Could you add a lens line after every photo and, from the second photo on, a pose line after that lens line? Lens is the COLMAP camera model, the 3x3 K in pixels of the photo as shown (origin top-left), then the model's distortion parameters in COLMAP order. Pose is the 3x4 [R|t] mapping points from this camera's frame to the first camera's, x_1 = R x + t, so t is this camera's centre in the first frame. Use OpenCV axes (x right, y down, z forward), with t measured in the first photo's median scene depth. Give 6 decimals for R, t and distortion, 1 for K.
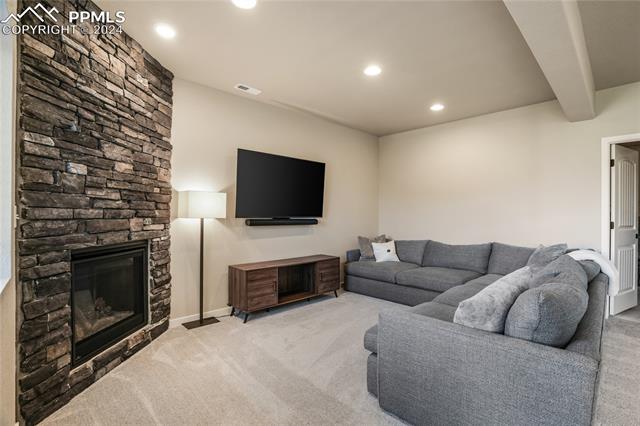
lens RADIAL K [[295.7, 0, 329.2], [0, 295.7, 213.6], [0, 0, 1]] dist [-0.017420, 0.000908]
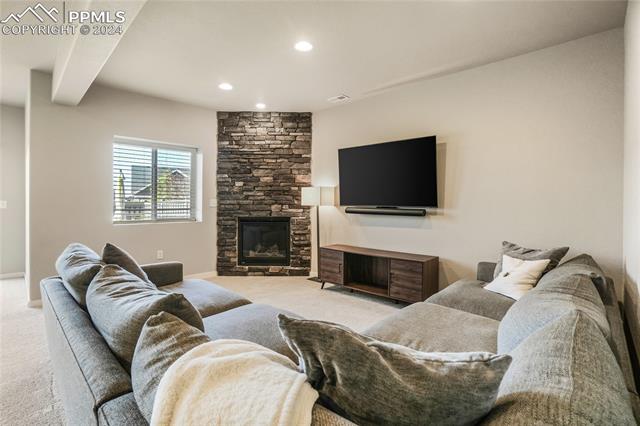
lens RADIAL K [[302.7, 0, 320.8], [0, 302.7, 204.7], [0, 0, 1]] dist [-0.045814, 0.000478]
pose [[0.045843, 0.001974, -0.998947, 1.373215], [-0.004516, 0.999988, 0.001769, 0.010482], [0.998938, 0.004430, 0.045851, 1.273661]]
